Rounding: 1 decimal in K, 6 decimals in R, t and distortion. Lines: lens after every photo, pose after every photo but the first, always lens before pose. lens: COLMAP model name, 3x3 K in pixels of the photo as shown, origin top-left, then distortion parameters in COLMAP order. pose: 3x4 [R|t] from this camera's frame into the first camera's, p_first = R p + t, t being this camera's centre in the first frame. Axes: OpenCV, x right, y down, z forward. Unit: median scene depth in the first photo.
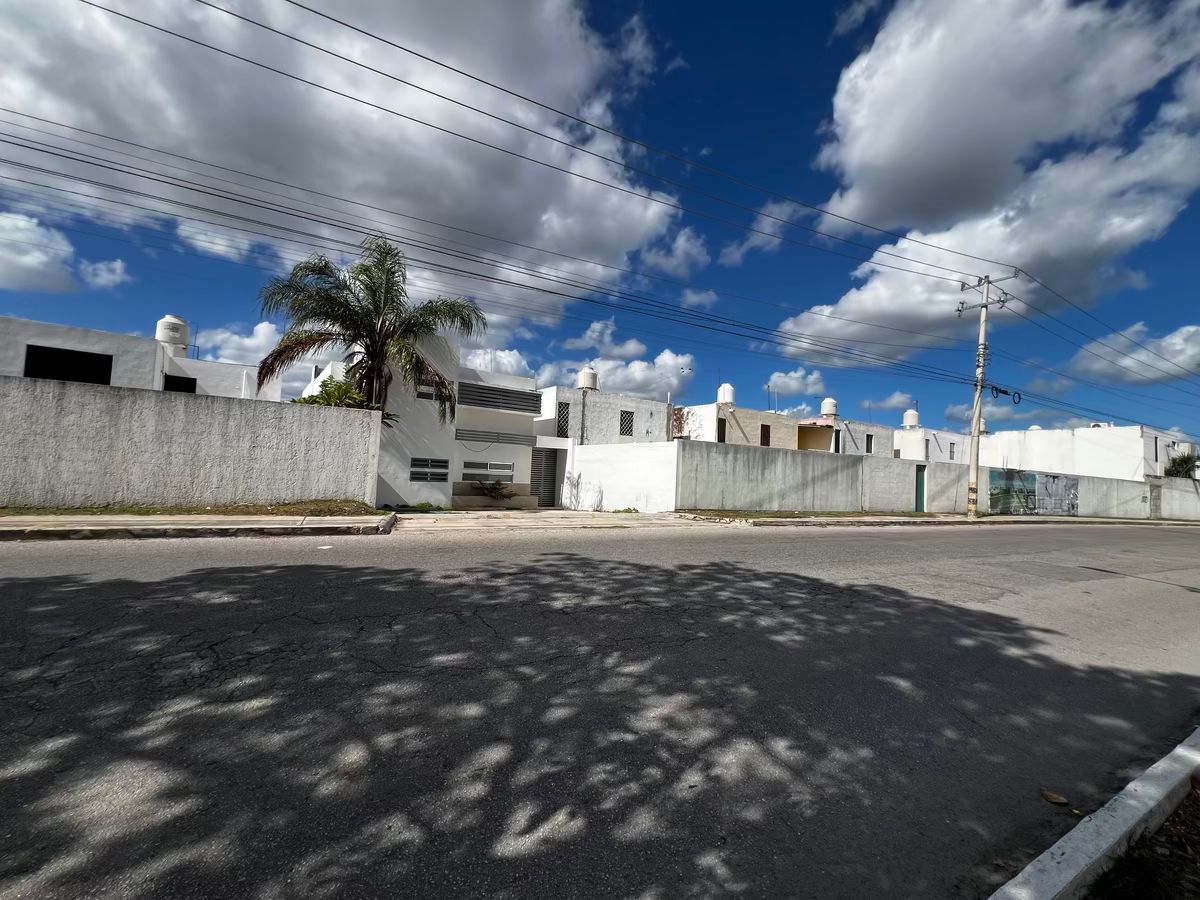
lens RADIAL K [[486.9, 0, 600.5], [0, 486.9, 438.7], [0, 0, 1]] dist [-0.001715, -0.000035]
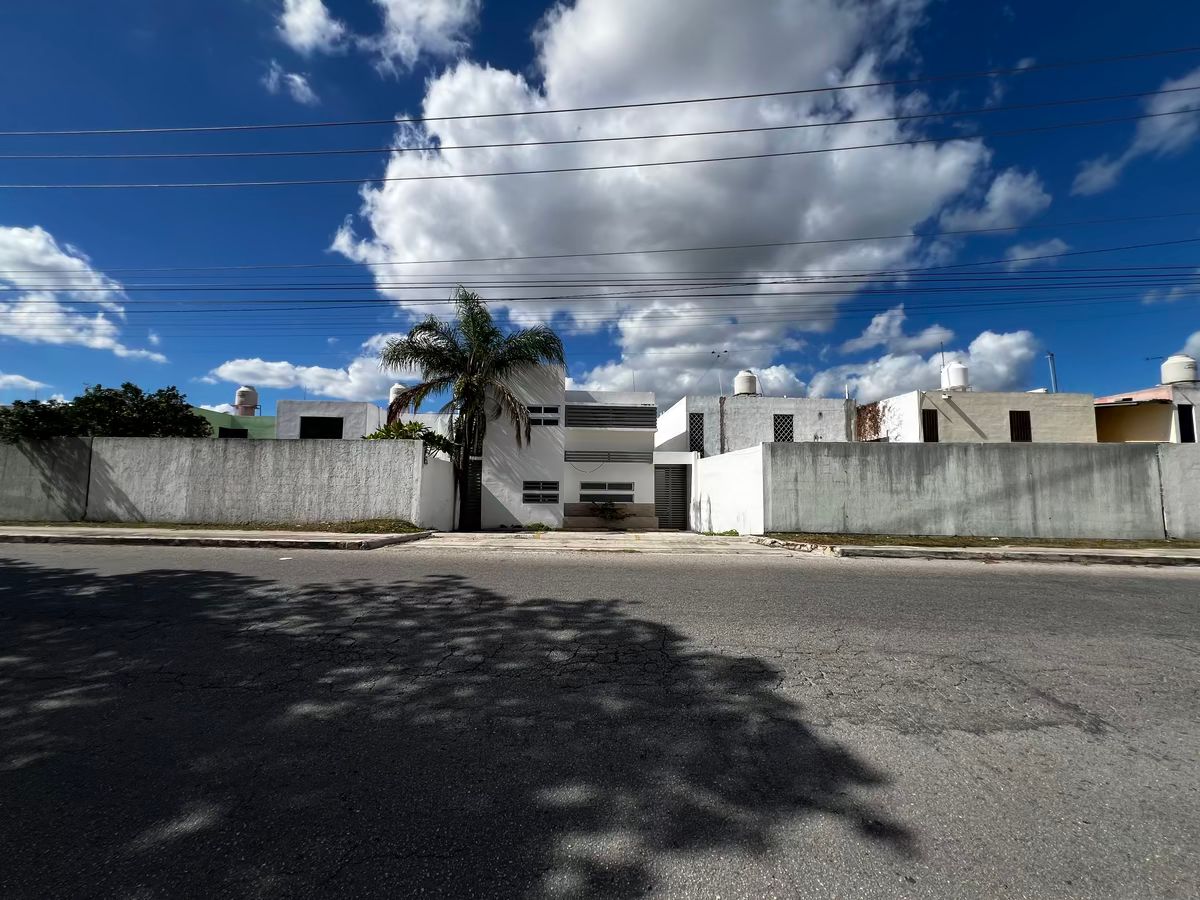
lens RADIAL K [[489.4, 0, 598.7], [0, 489.4, 449.6], [0, 0, 1]] dist [-0.001589, 0.000120]
pose [[0.846392, -0.077573, -0.526880, 0.308914], [0.065257, 0.996986, -0.041957, 0.025283], [0.528547, 0.001129, 0.848903, 0.169236]]
